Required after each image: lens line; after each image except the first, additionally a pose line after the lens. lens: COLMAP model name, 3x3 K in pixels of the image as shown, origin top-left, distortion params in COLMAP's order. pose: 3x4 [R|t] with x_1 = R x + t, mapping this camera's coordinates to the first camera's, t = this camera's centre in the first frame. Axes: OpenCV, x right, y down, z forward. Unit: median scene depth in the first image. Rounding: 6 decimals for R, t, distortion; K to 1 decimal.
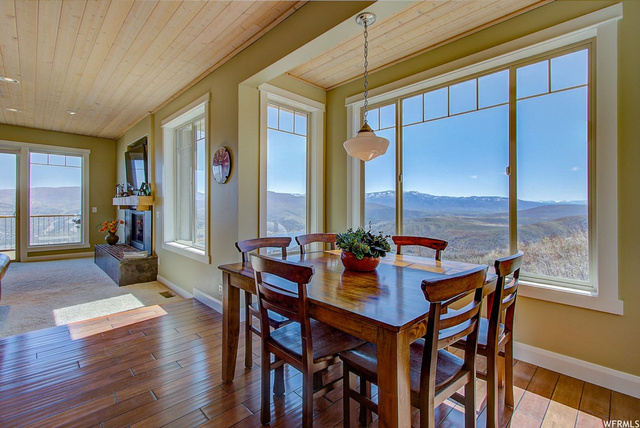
lens RADIAL K [[299.9, 0, 323.8], [0, 299.9, 208.0], [0, 0, 1]] dist [-0.000285, 0.006727]
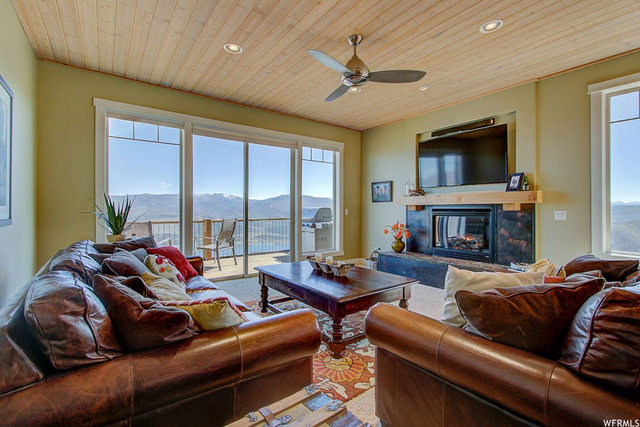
lens RADIAL K [[299.9, 0, 318.6], [0, 299.9, 210.9], [0, 0, 1]] dist [-0.000285, 0.006727]
pose [[0.989949, -0.012335, -0.140888, -1.322336], [0.011708, 0.999918, -0.005272, 0.012450], [0.140942, 0.003570, 0.990011, 0.234472]]
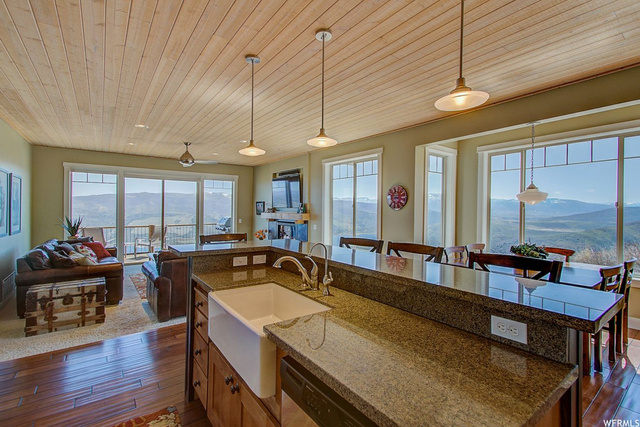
lens RADIAL K [[299.9, 0, 321.4], [0, 299.9, 215.2], [0, 0, 1]] dist [-0.000285, 0.006727]
pose [[0.990812, -0.002360, -0.135229, -0.429922], [0.003781, 0.999940, 0.010251, -0.059347], [0.135197, -0.010668, 0.990761, -0.463827]]
